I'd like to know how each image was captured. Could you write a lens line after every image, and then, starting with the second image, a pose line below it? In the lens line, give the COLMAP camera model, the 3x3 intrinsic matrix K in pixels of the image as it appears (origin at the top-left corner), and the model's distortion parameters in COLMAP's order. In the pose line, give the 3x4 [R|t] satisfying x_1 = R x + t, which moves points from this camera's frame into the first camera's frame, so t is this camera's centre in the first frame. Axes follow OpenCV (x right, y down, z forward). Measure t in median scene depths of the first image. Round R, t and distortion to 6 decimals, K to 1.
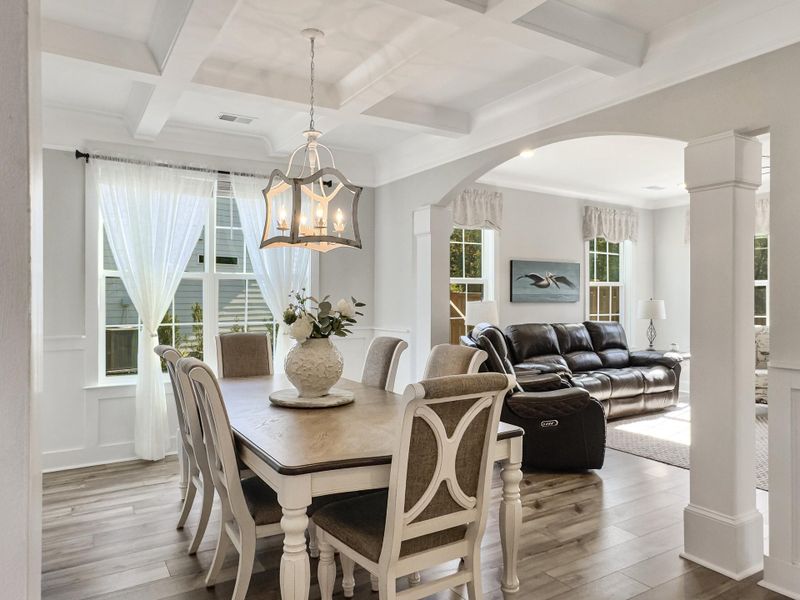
lens RADIAL K [[549.8, 0, 402.2], [0, 549.8, 297.8], [0, 0, 1]] dist [-0.006377, 0.007944]
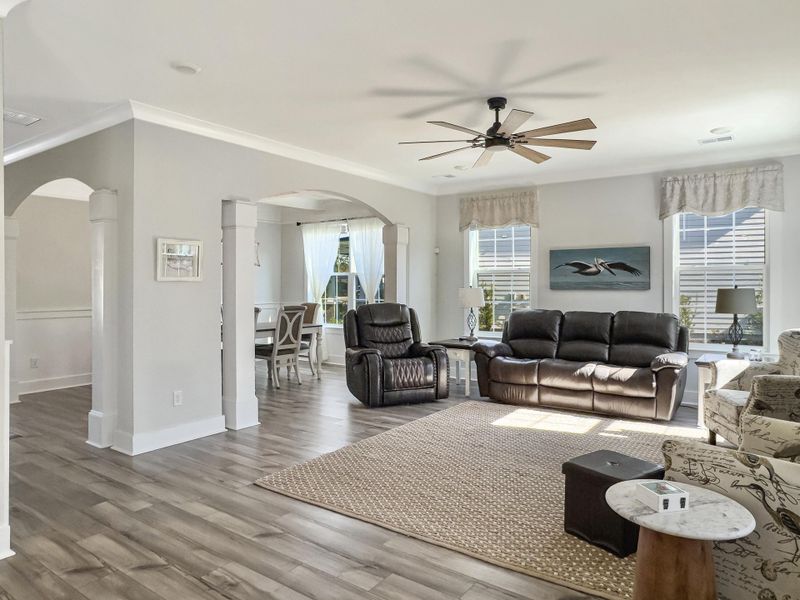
lens RADIAL K [[527.7, 0, 405.2], [0, 527.7, 289.1], [0, 0, 1]] dist [-0.050929, 0.035970]
pose [[0.387173, 0.003920, -0.921999, 0.986069], [0.000530, 0.999990, 0.004475, 0.001937], [0.922007, -0.002221, 0.387167, 0.334321]]
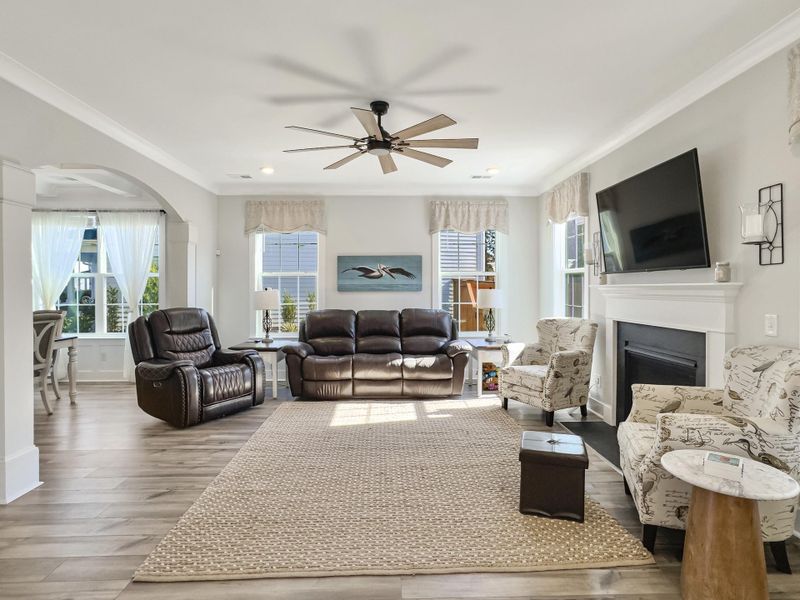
lens RADIAL K [[443.7, 0, 398.1], [0, 443.7, 291.3], [0, 0, 1]] dist [-0.023941, 0.015077]
pose [[0.860743, -0.000066, -0.509039, 0.763227], [0.003542, 0.999977, 0.005859, 0.002663], [0.509027, -0.006846, 0.860723, 0.235827]]
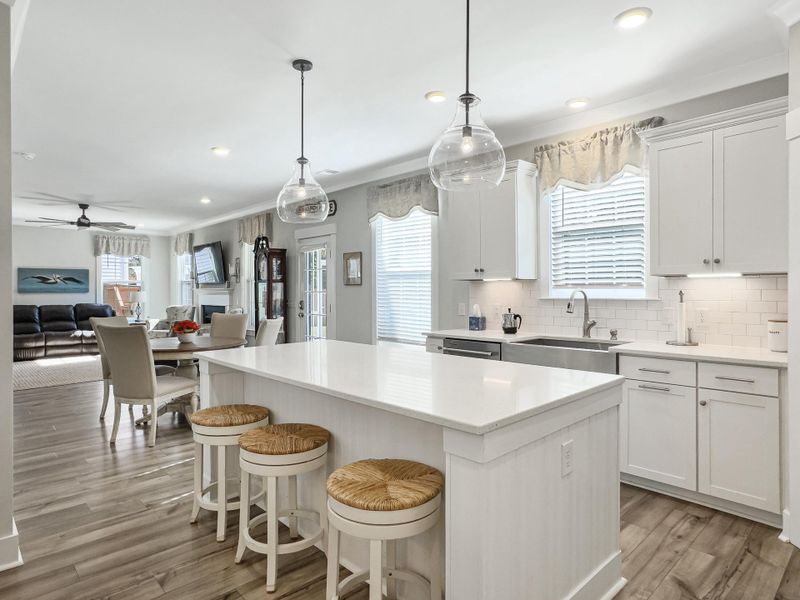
lens RADIAL K [[466.9, 0, 399.7], [0, 466.9, 294.0], [0, 0, 1]] dist [-0.047258, 0.038959]
pose [[0.979734, -0.005370, 0.200233, 1.016232], [0.004480, 0.999978, 0.004898, 0.009817], [-0.200255, -0.003902, 0.979736, -0.588089]]
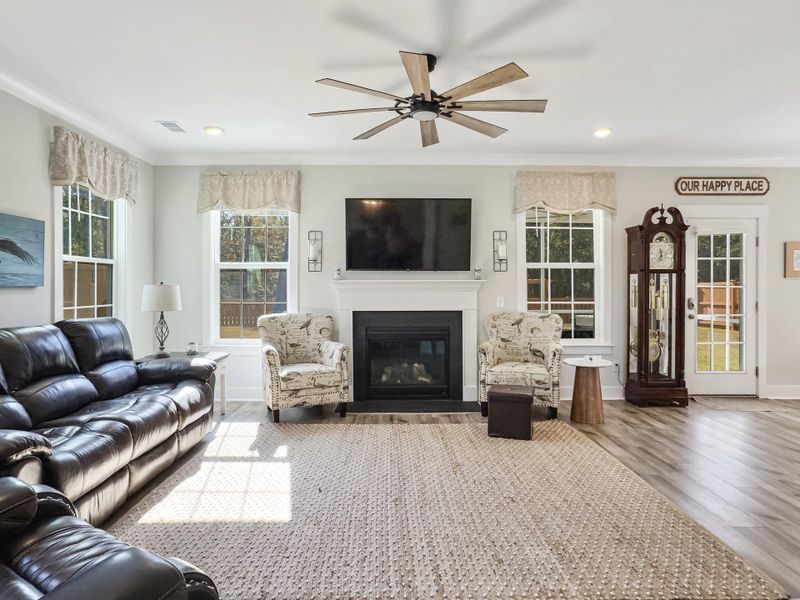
lens RADIAL K [[466.9, 0, 397.4], [0, 466.9, 289.1], [0, 0, 1]] dist [-0.047258, 0.038959]
pose [[0.533772, -0.004070, 0.845619, 0.115318], [0.001579, 0.999991, 0.003816, 0.009036], [-0.845627, -0.000701, 0.533773, 0.445597]]
